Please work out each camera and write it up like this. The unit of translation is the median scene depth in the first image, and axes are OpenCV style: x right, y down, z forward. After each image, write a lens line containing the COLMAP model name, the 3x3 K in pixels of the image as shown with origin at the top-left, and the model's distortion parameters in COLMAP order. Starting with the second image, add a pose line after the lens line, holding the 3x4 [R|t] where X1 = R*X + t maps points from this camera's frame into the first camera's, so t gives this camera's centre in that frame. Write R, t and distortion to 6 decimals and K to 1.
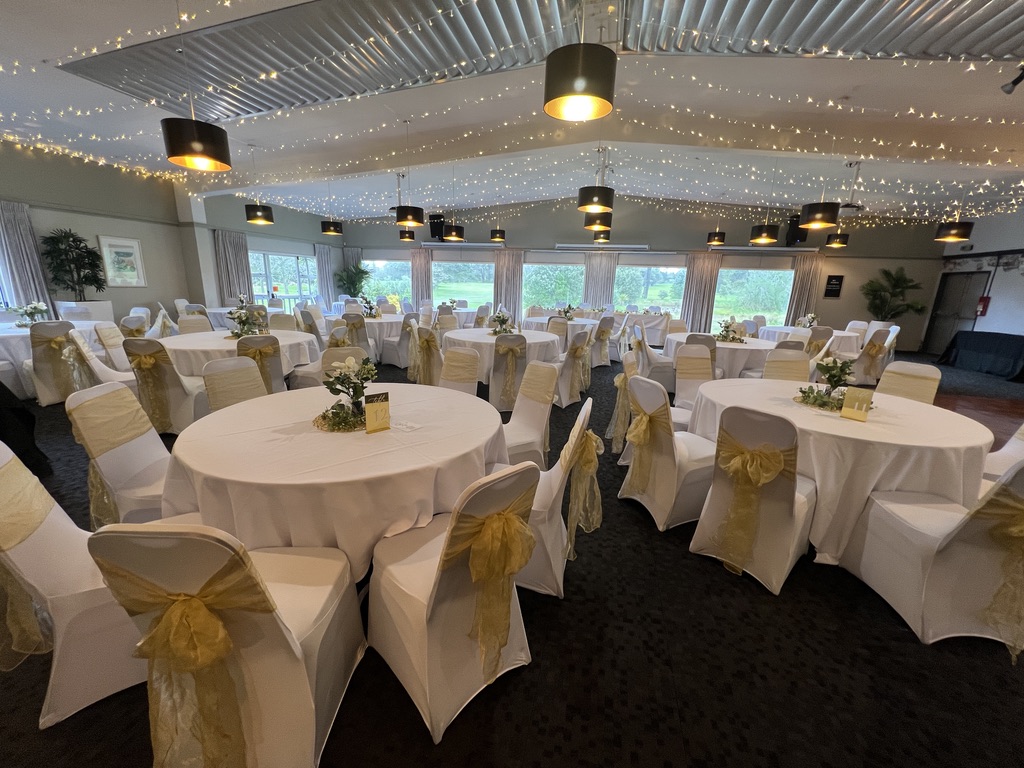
lens RADIAL K [[408.7, 0, 516.9], [0, 408.7, 382.2], [0, 0, 1]] dist [-0.002866, -0.000249]
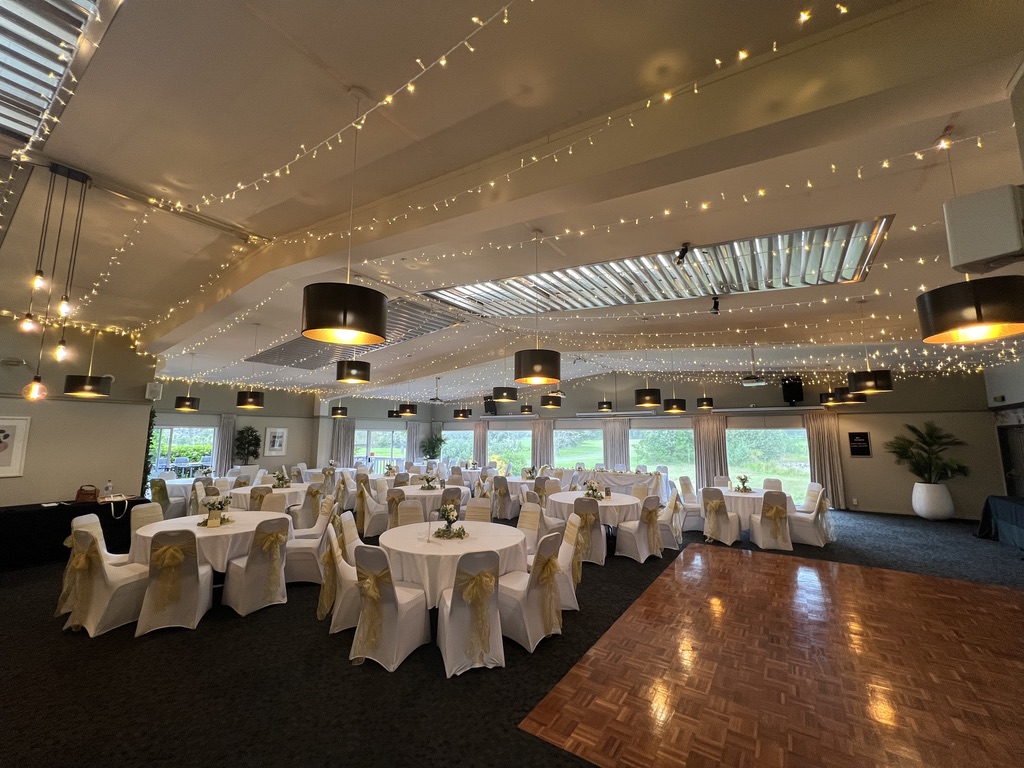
lens RADIAL K [[409.4, 0, 509.0], [0, 409.4, 380.8], [0, 0, 1]] dist [-0.000709, -0.000169]
pose [[0.932133, -0.076858, -0.353865, 0.377898], [-0.060911, 0.930013, -0.362445, 0.017639], [0.356956, 0.359401, 0.862214, -0.141516]]
